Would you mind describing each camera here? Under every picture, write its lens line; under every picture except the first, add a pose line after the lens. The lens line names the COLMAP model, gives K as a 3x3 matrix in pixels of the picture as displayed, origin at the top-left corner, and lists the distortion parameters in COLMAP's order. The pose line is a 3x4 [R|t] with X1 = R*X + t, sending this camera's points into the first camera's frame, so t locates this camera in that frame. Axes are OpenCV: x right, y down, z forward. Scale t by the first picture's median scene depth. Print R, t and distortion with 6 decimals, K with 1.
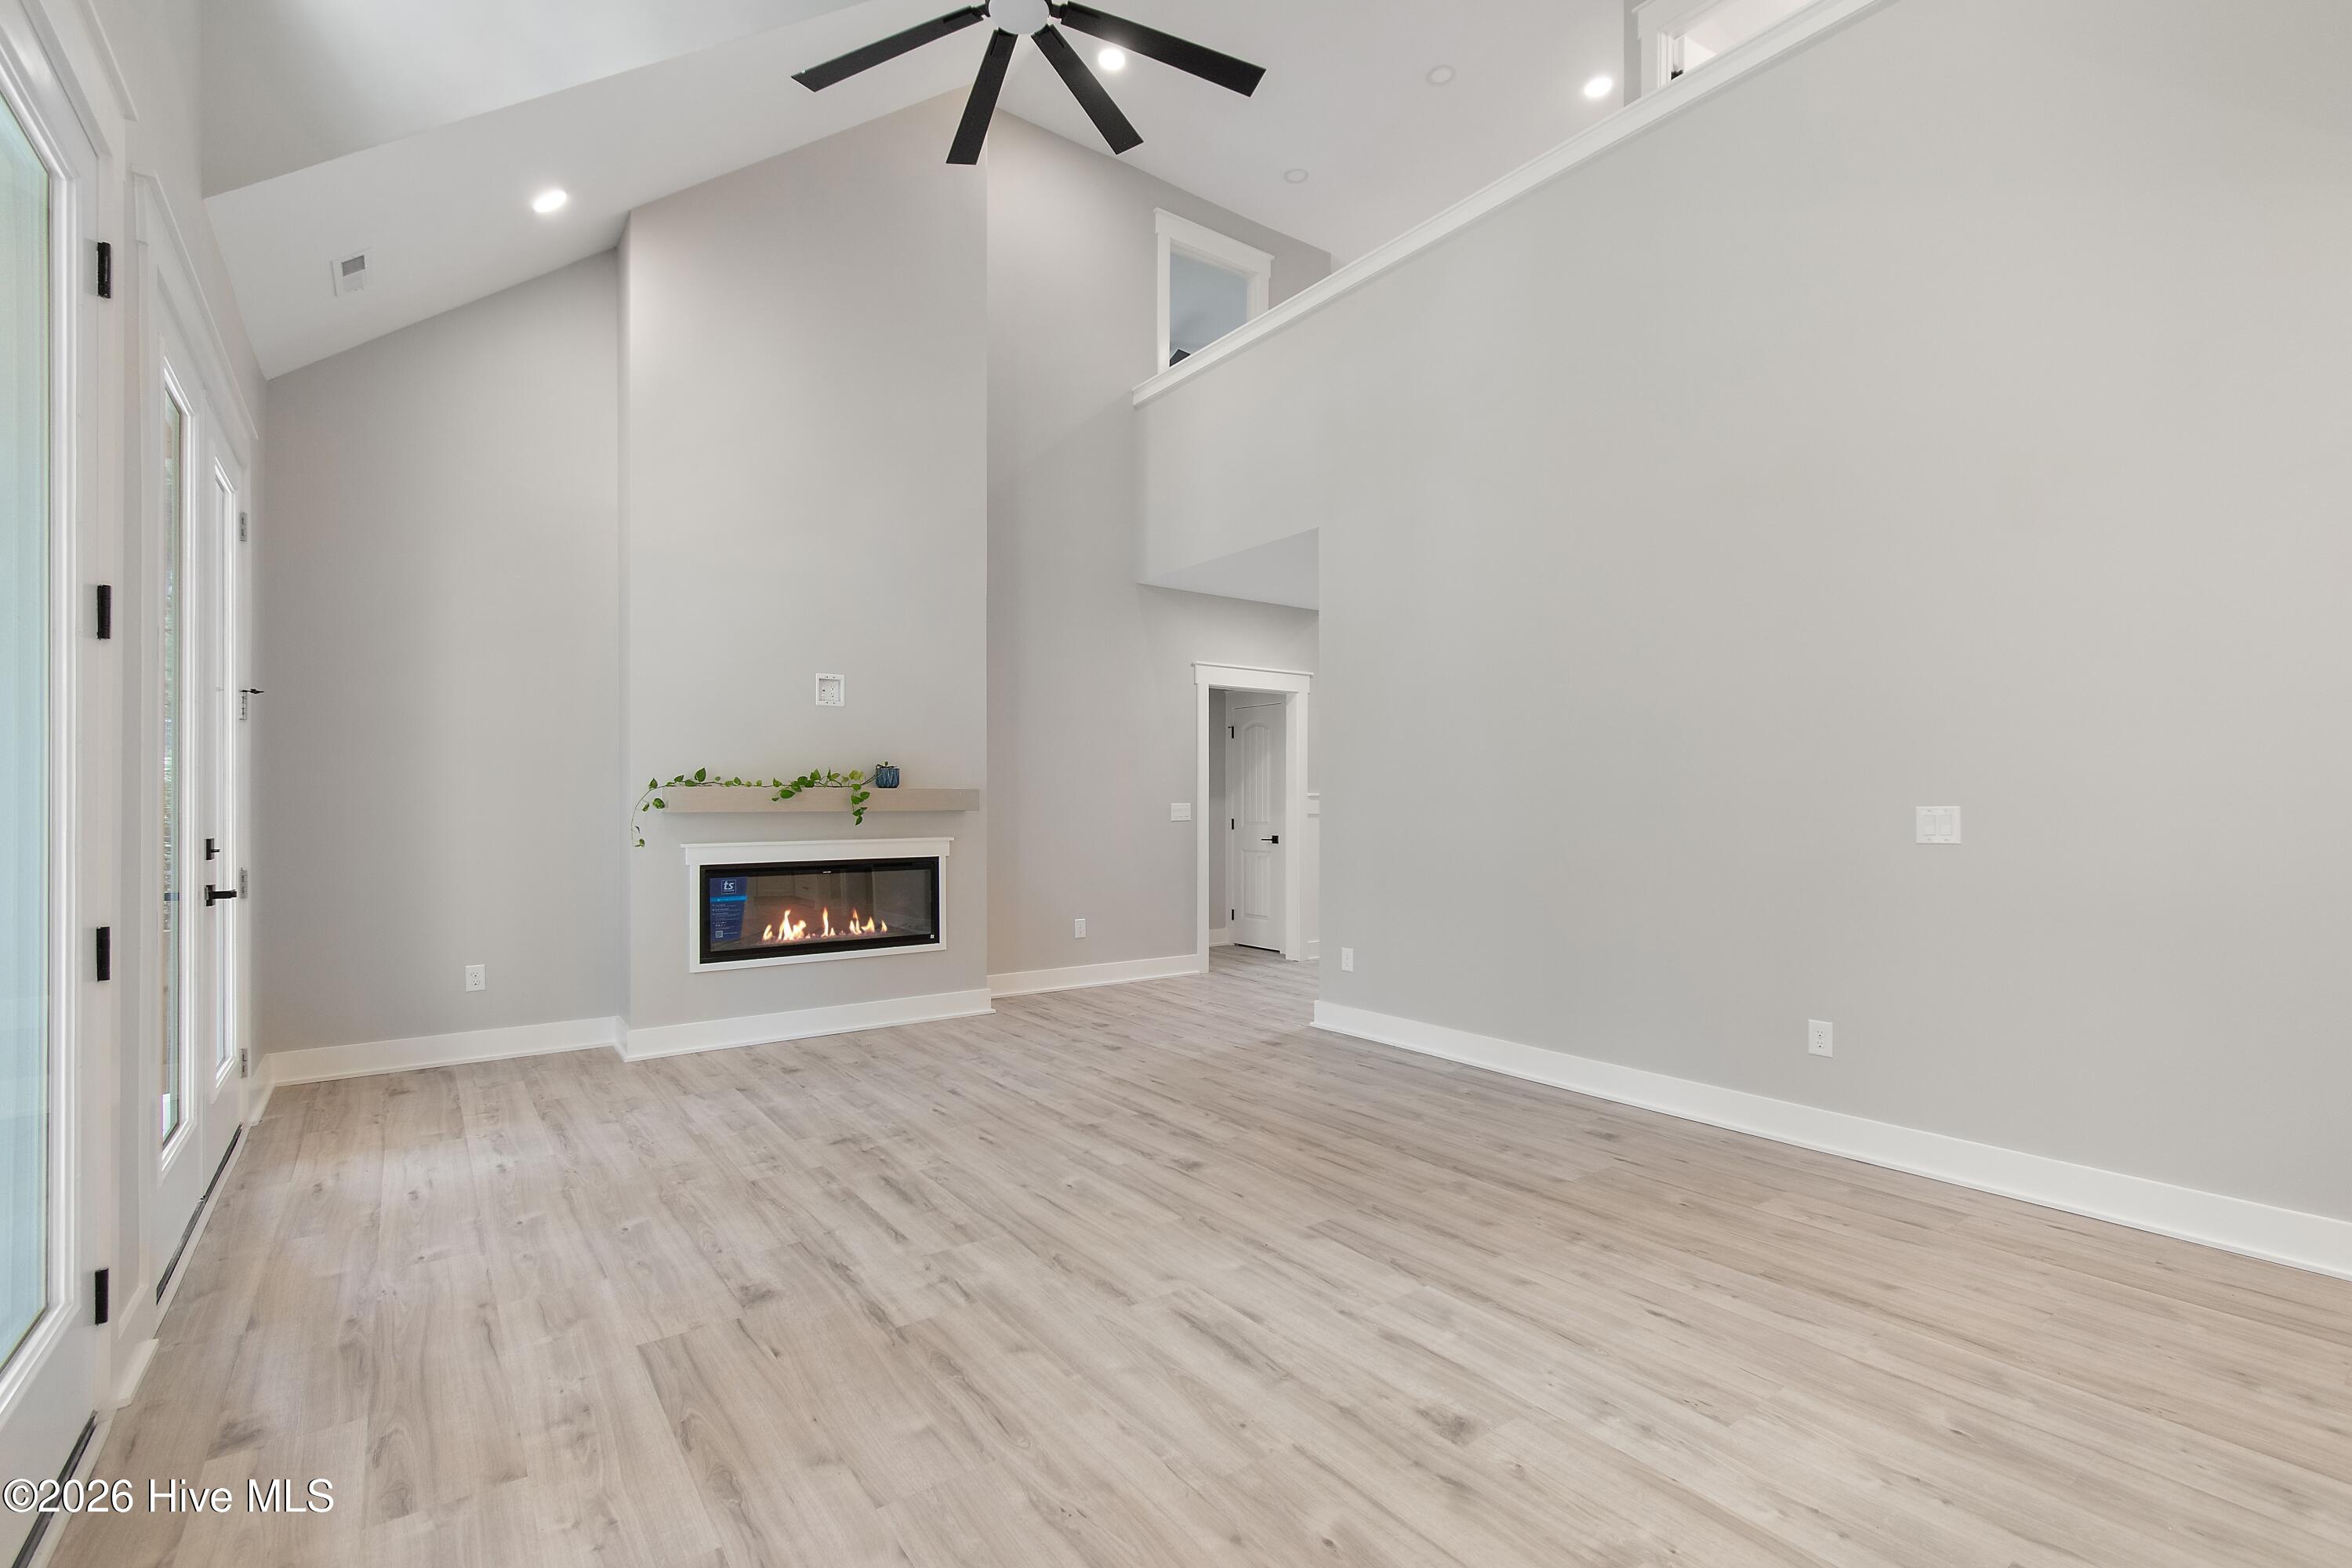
lens RADIAL K [[1038.3, 0, 1181.6], [0, 1038.3, 780.5], [0, 0, 1]] dist [0.001596, -0.000087]
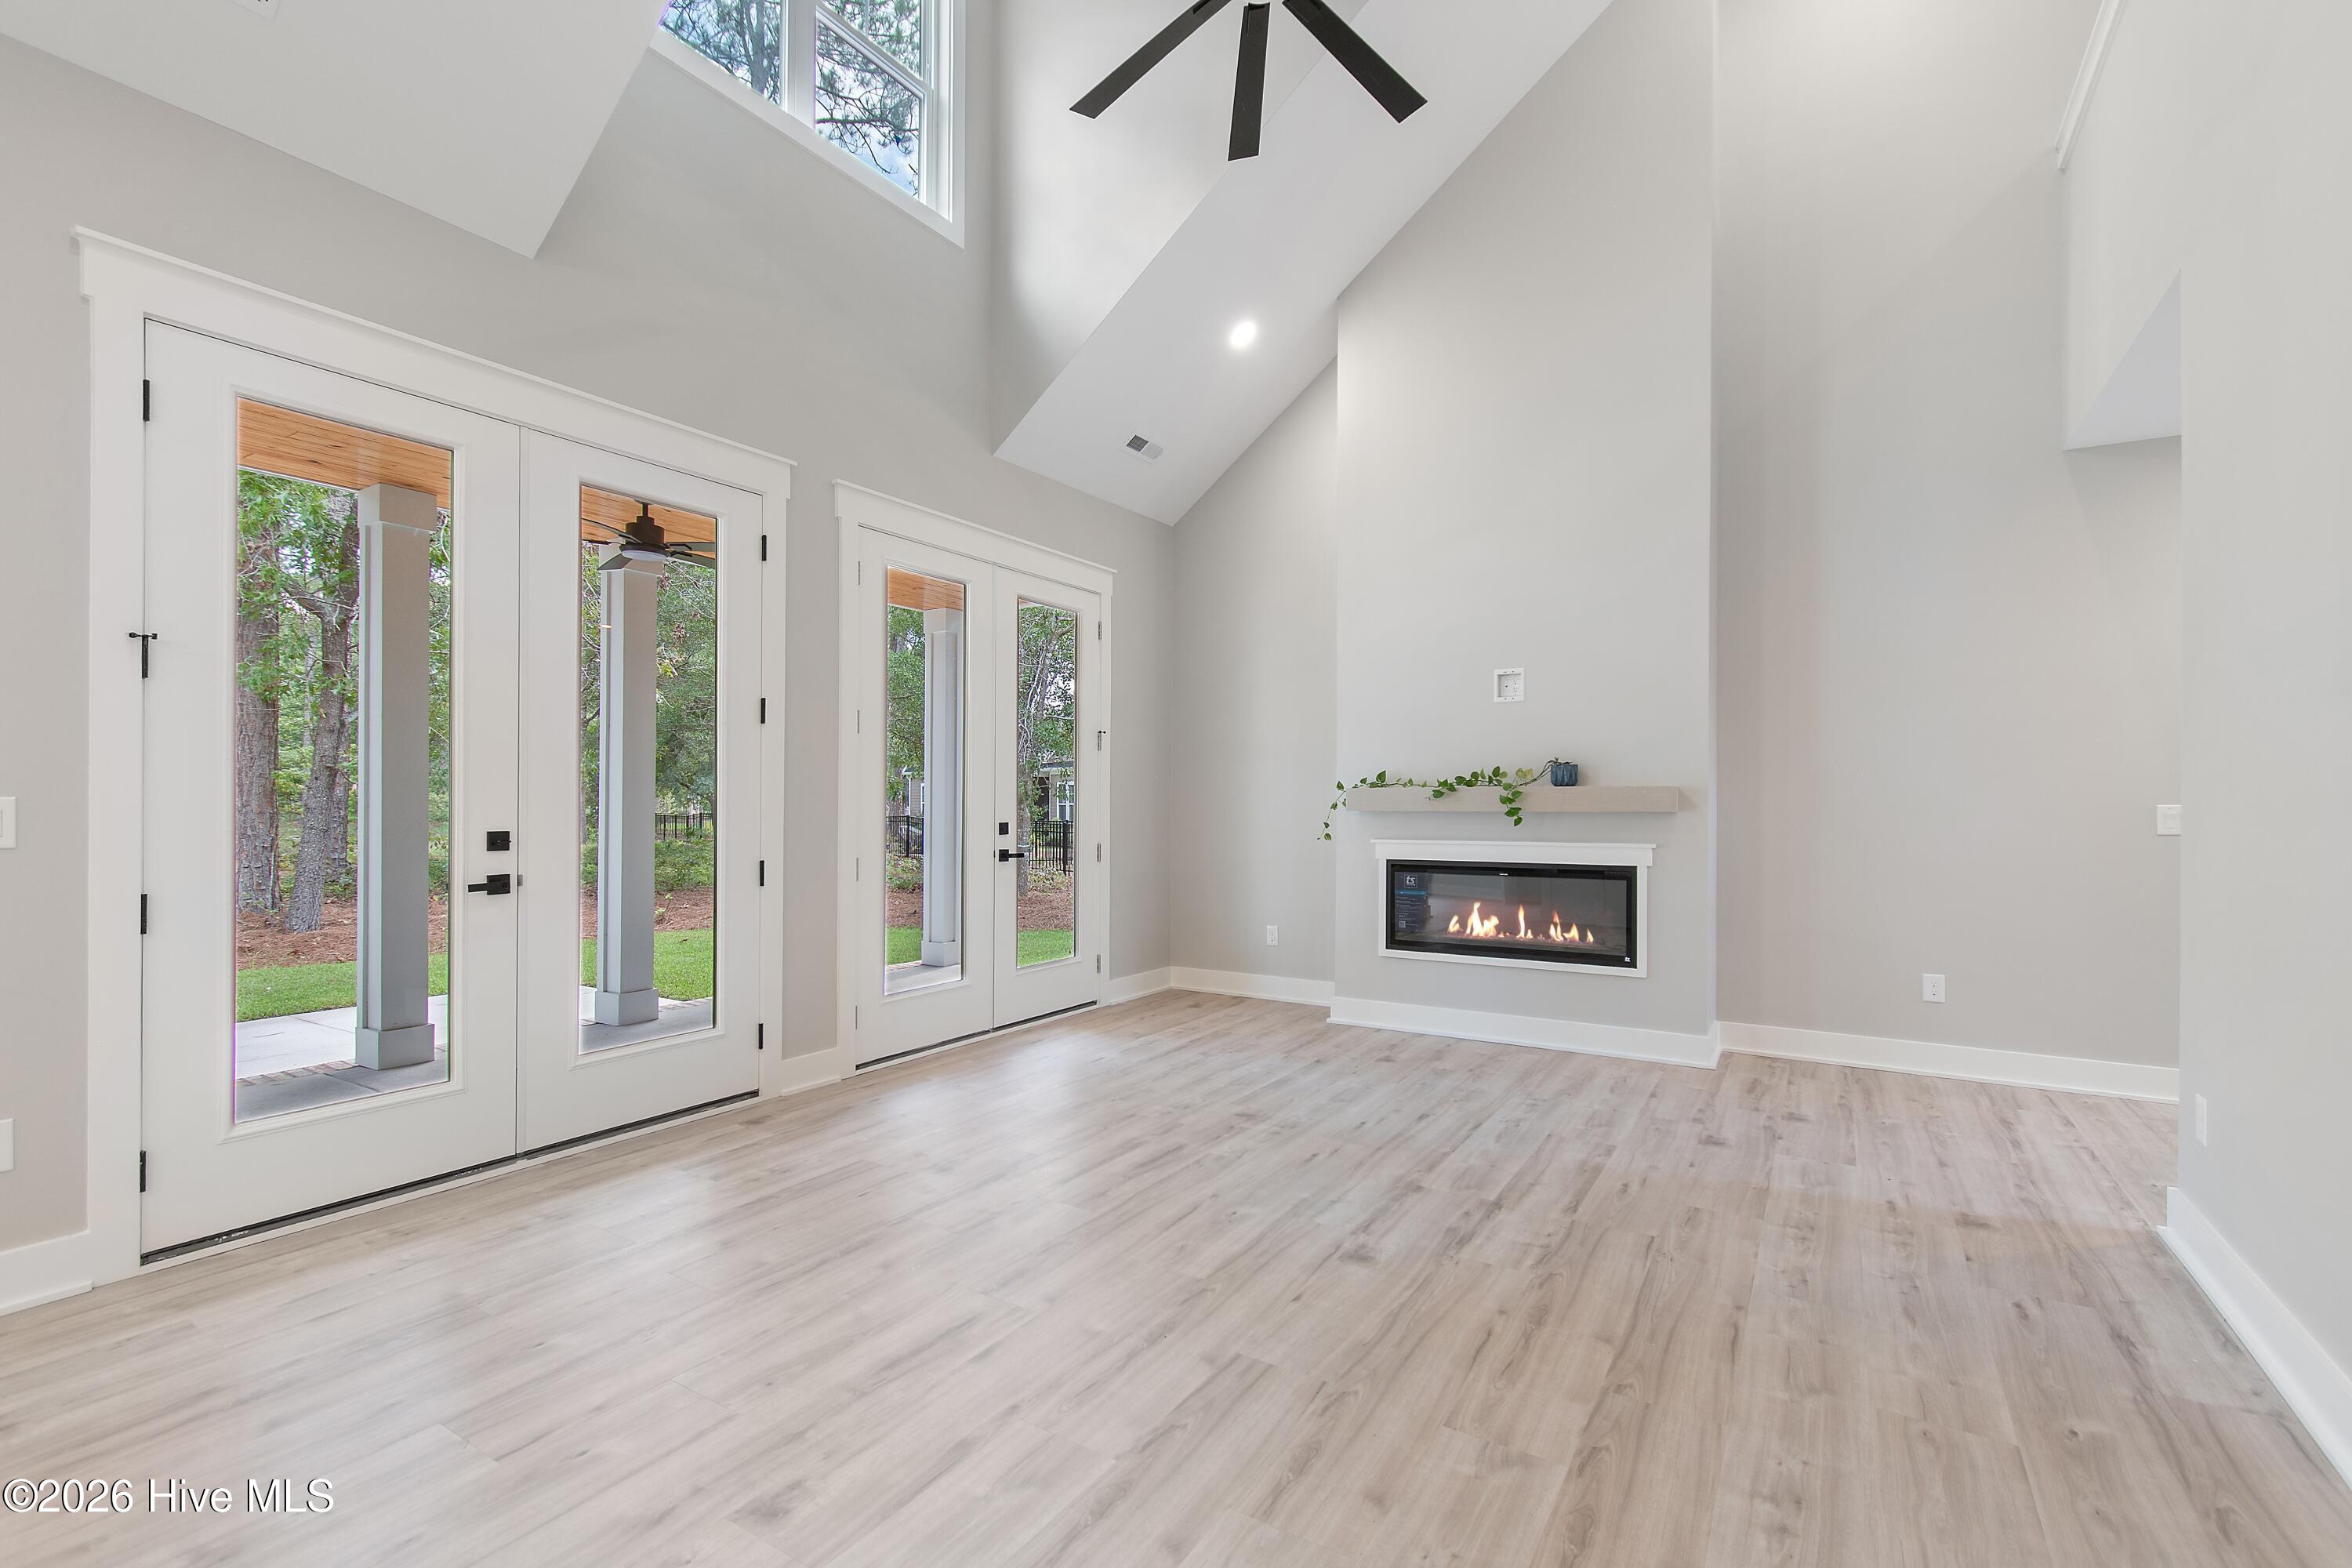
lens RADIAL K [[1038.3, 0, 1181.6], [0, 1038.3, 780.5], [0, 0, 1]] dist [0.001596, -0.000087]
pose [[0.370205, -0.018664, -0.928763, 0.569712], [0.018384, 0.999750, -0.012762, 0.009863], [0.928768, -0.012350, 0.370455, 0.468796]]
